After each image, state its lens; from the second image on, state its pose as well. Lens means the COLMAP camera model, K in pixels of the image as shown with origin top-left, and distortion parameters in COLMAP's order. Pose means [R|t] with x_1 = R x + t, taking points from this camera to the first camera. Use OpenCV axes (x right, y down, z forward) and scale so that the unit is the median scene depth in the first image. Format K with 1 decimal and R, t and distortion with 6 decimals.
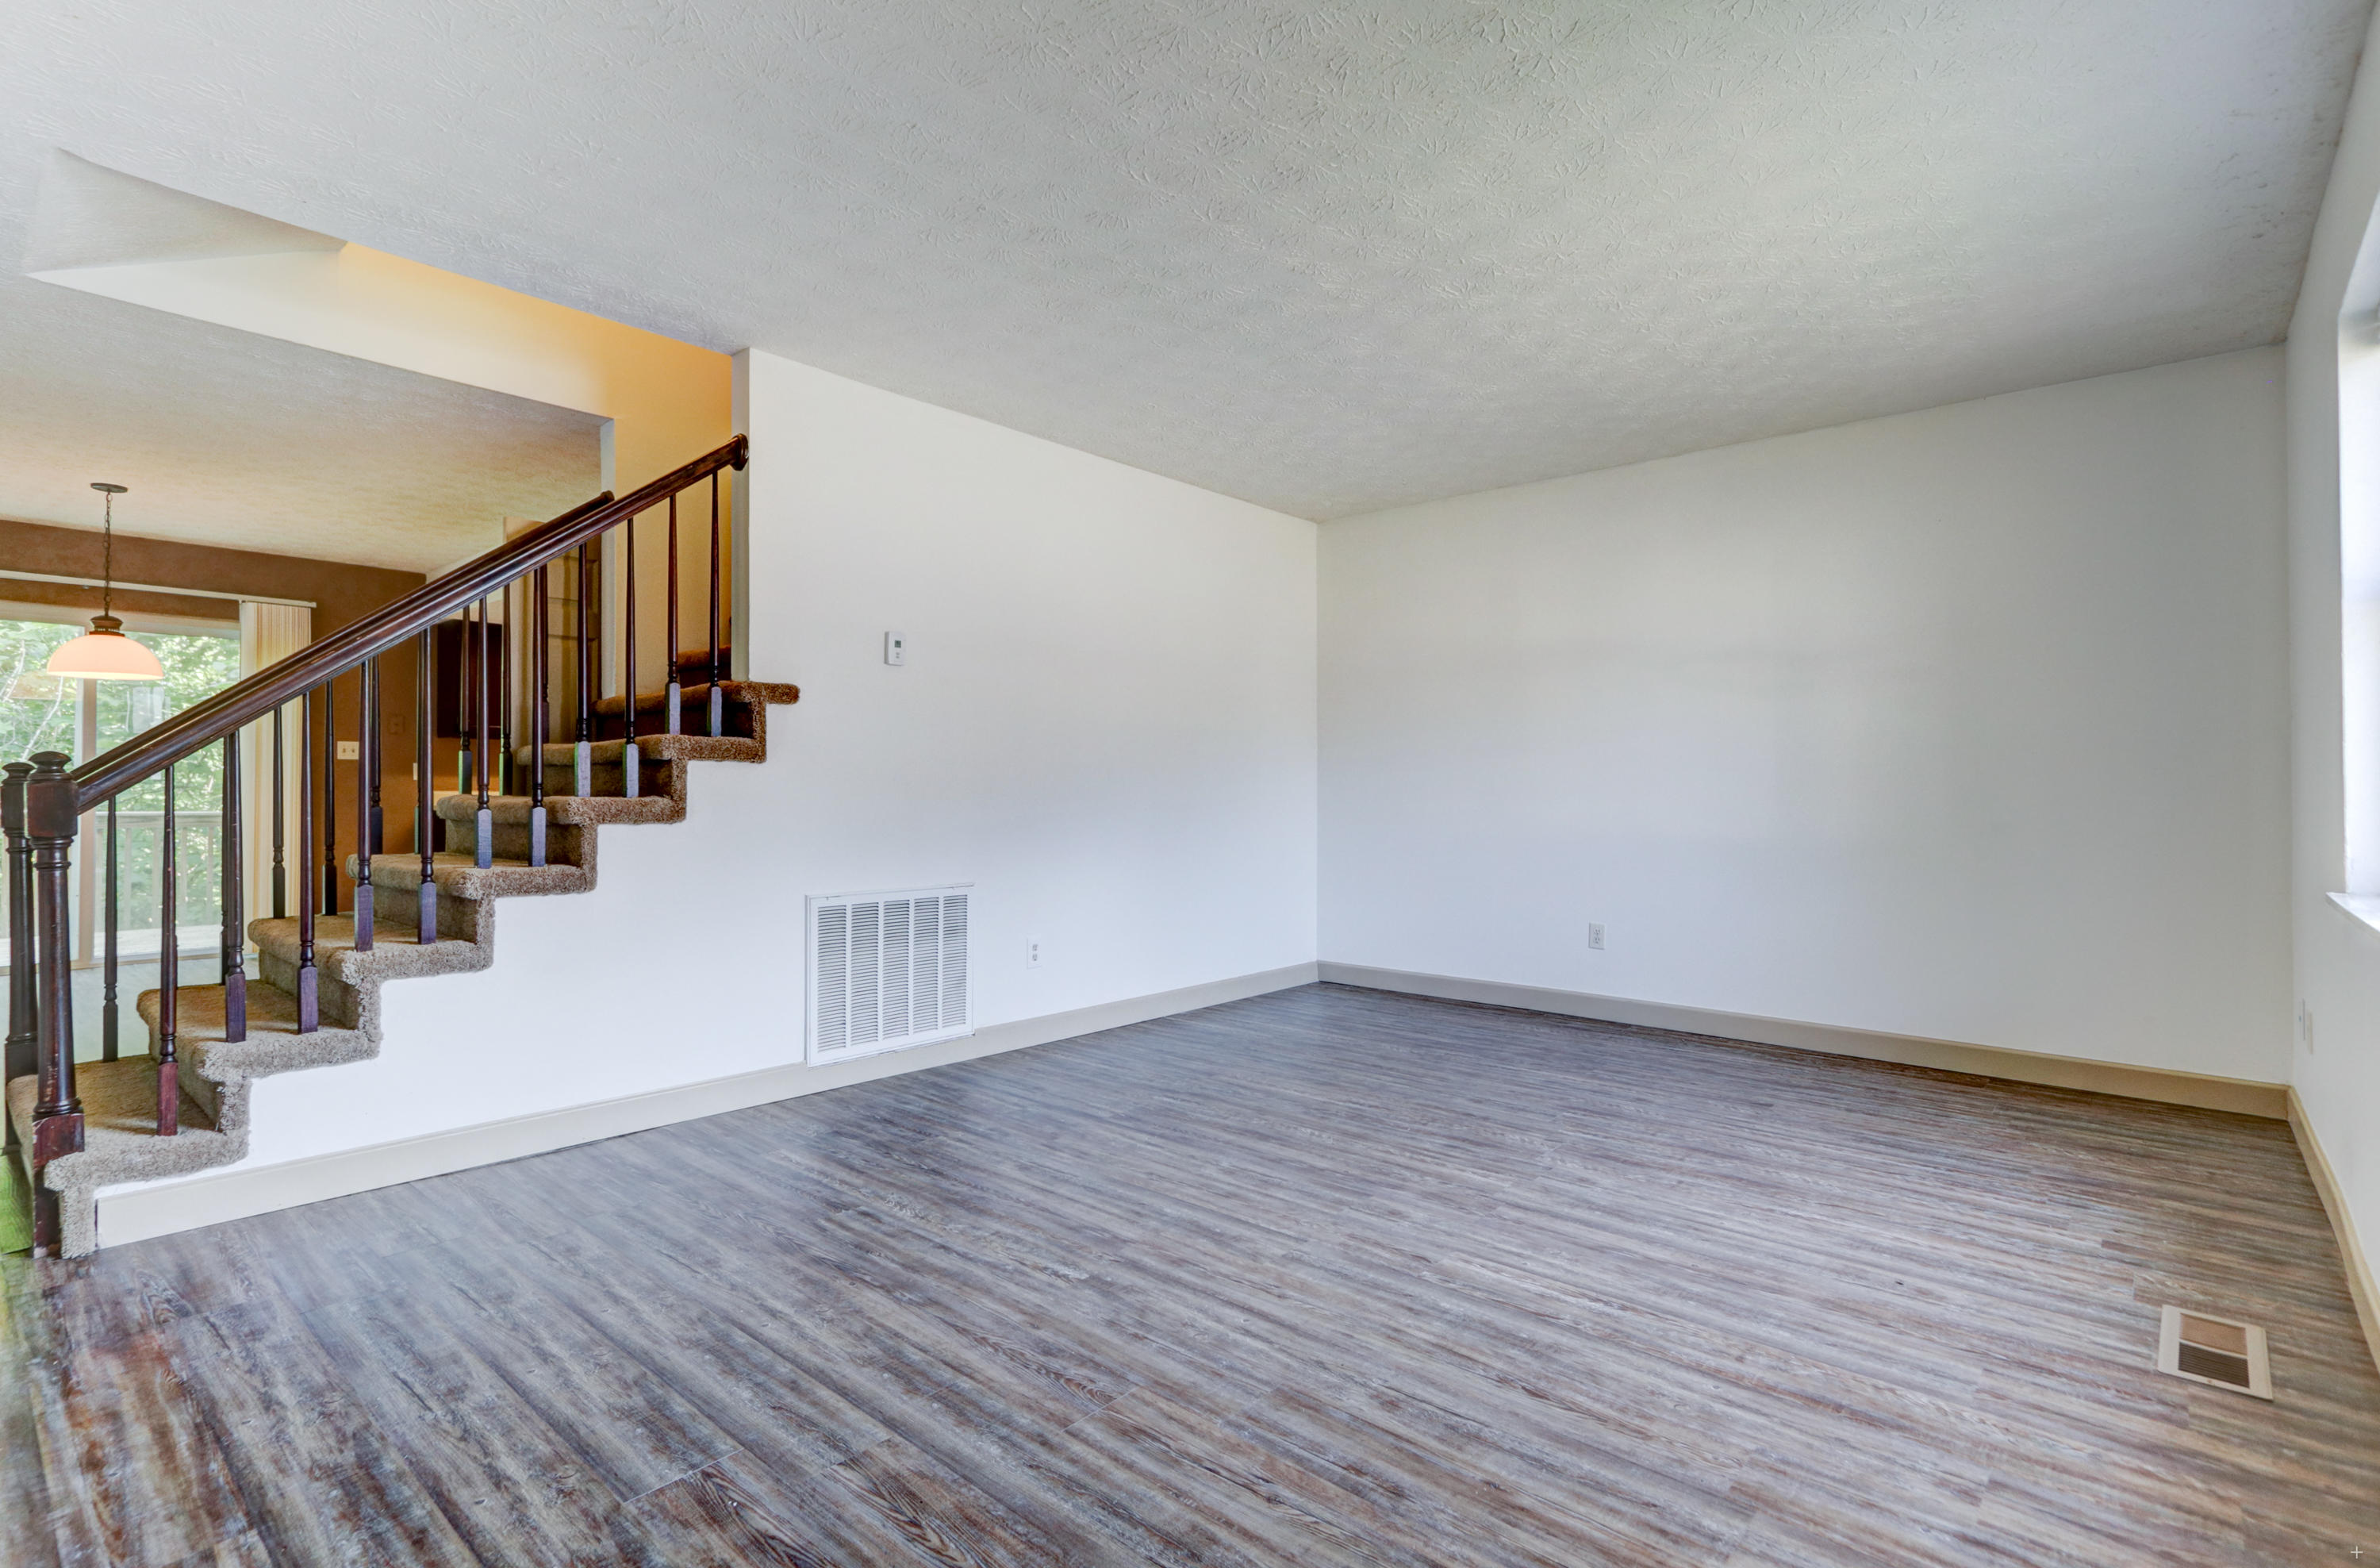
lens RADIAL K [[1124.0, 0, 1190.0], [0, 1124.0, 784.0], [0, 0, 1]] dist [0.005503, 0.001368]
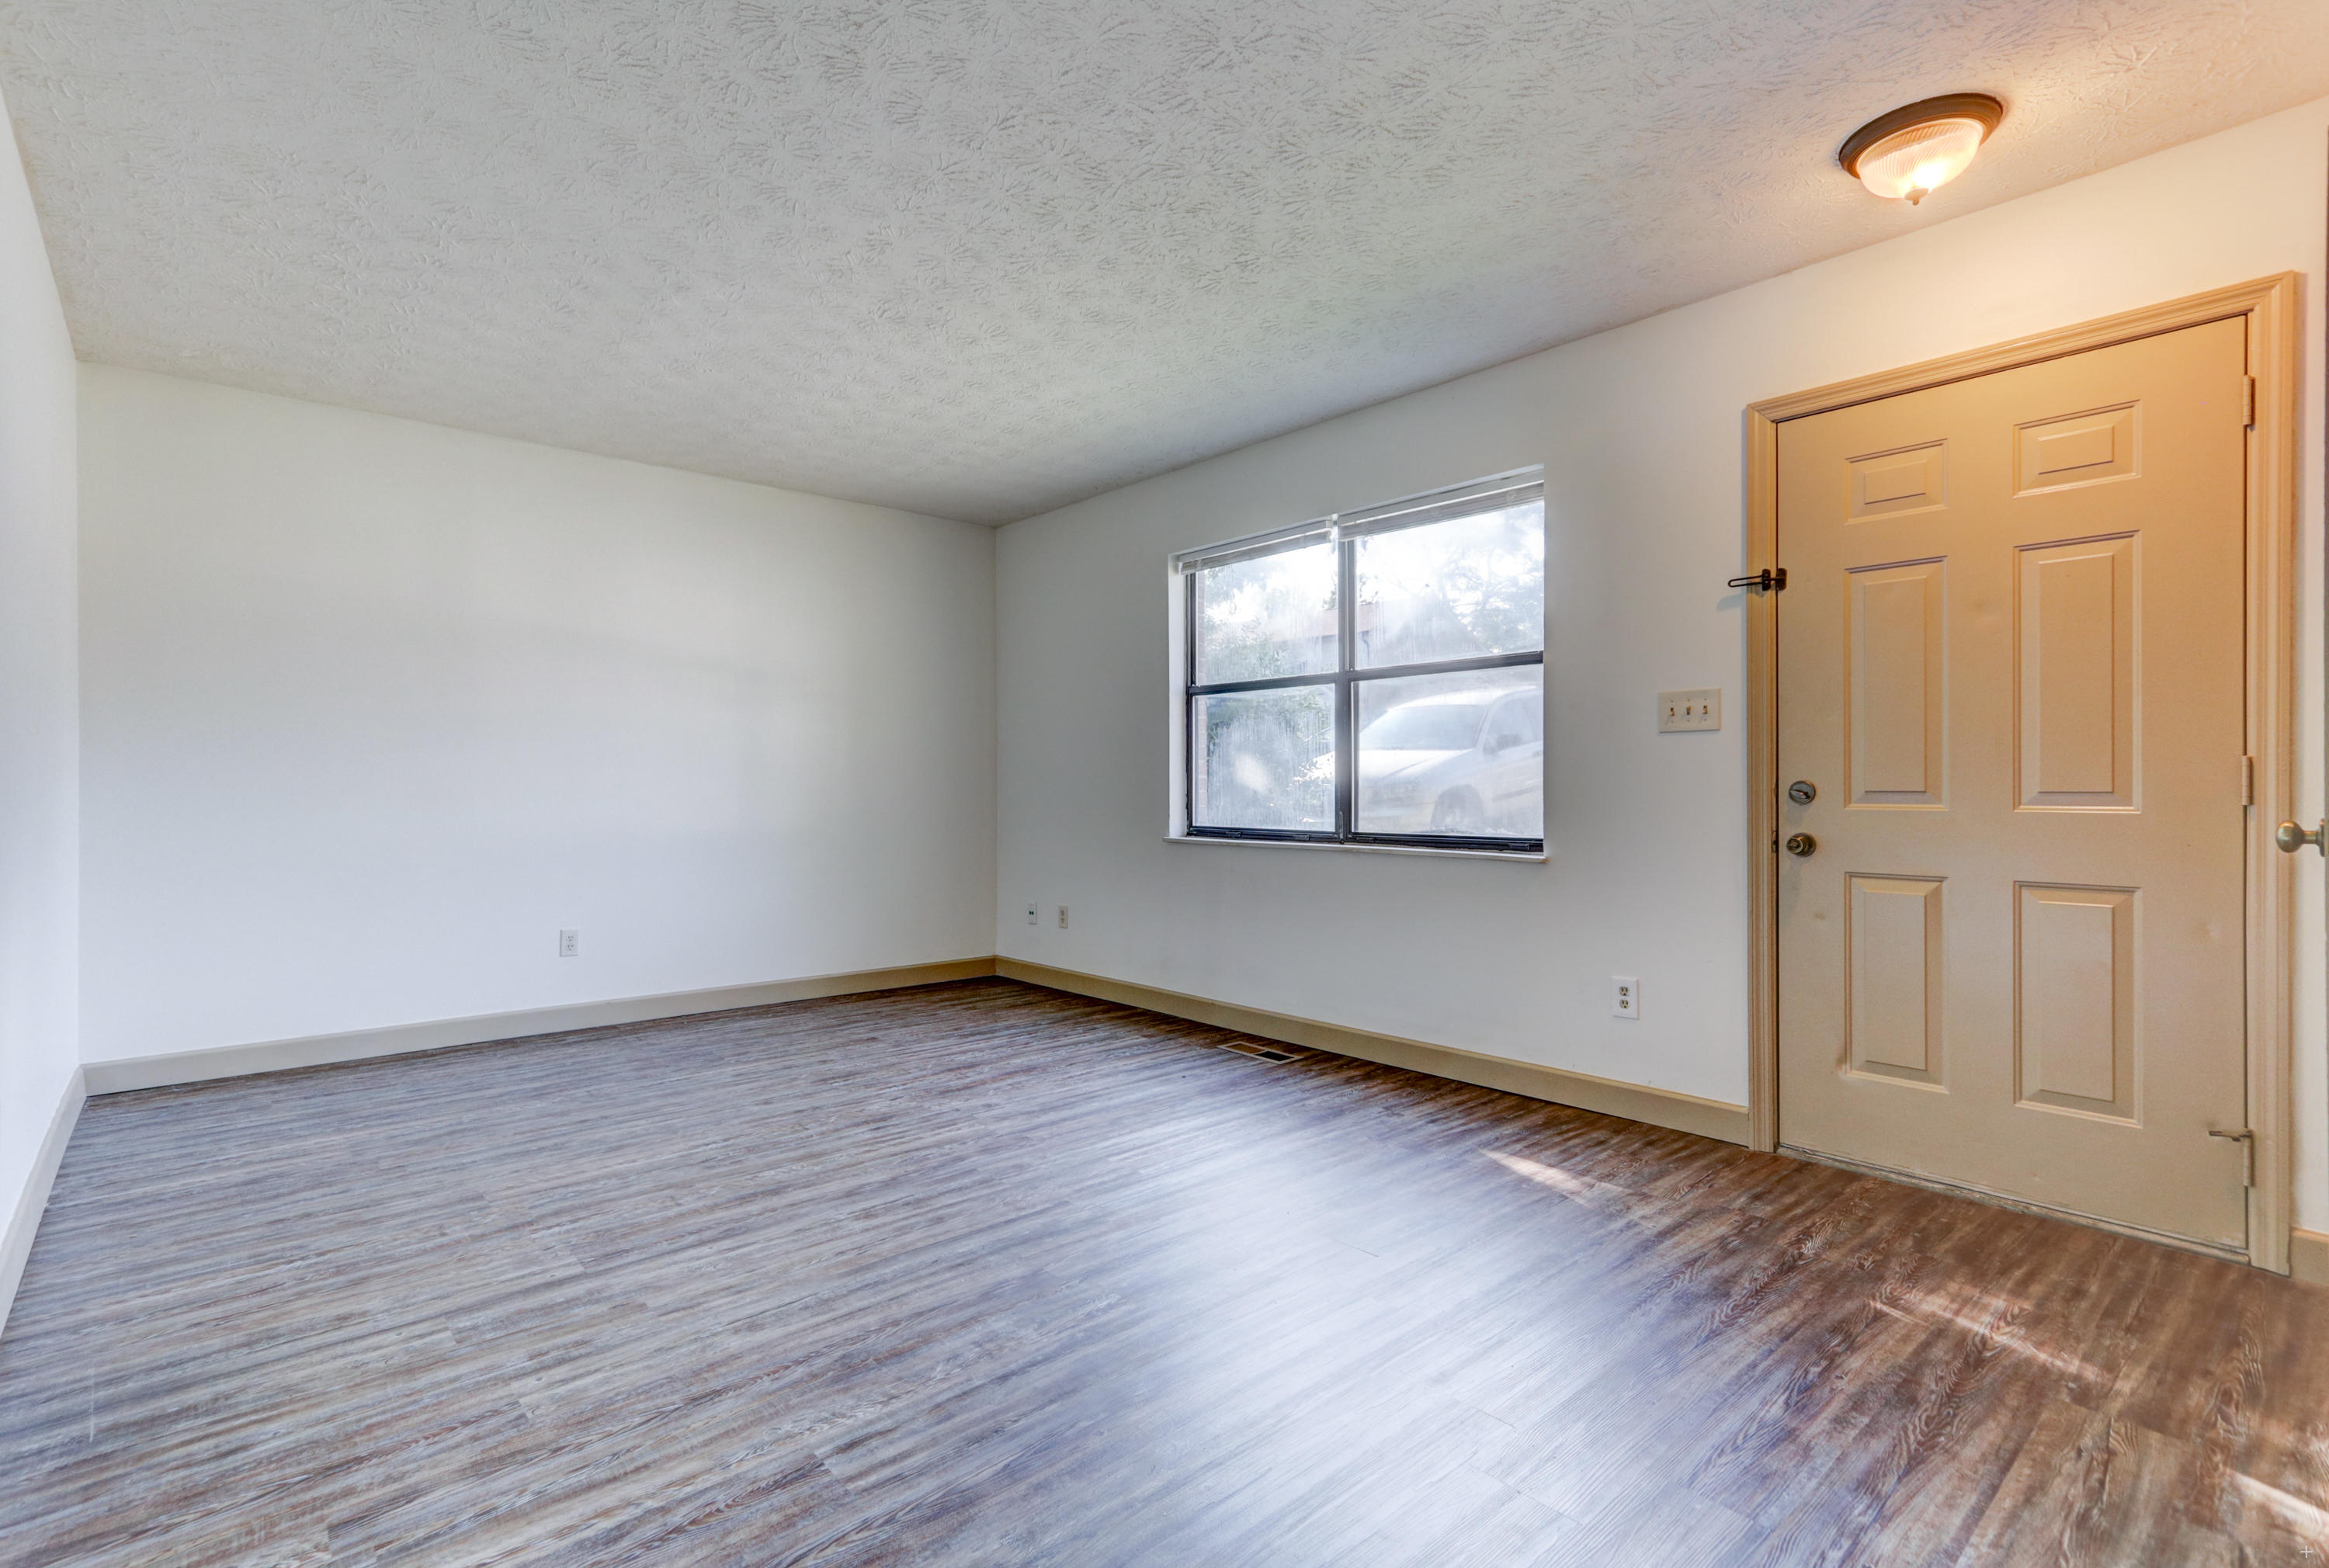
lens RADIAL K [[1065.4, 0, 1112.7], [0, 1065.4, 789.3], [0, 0, 1]] dist [0.003888, 0.000408]
pose [[0.149732, -0.004025, 0.988718, -0.846397], [-0.003945, 0.999981, 0.004669, -0.007479], [-0.988719, -0.004600, 0.149714, 0.722365]]
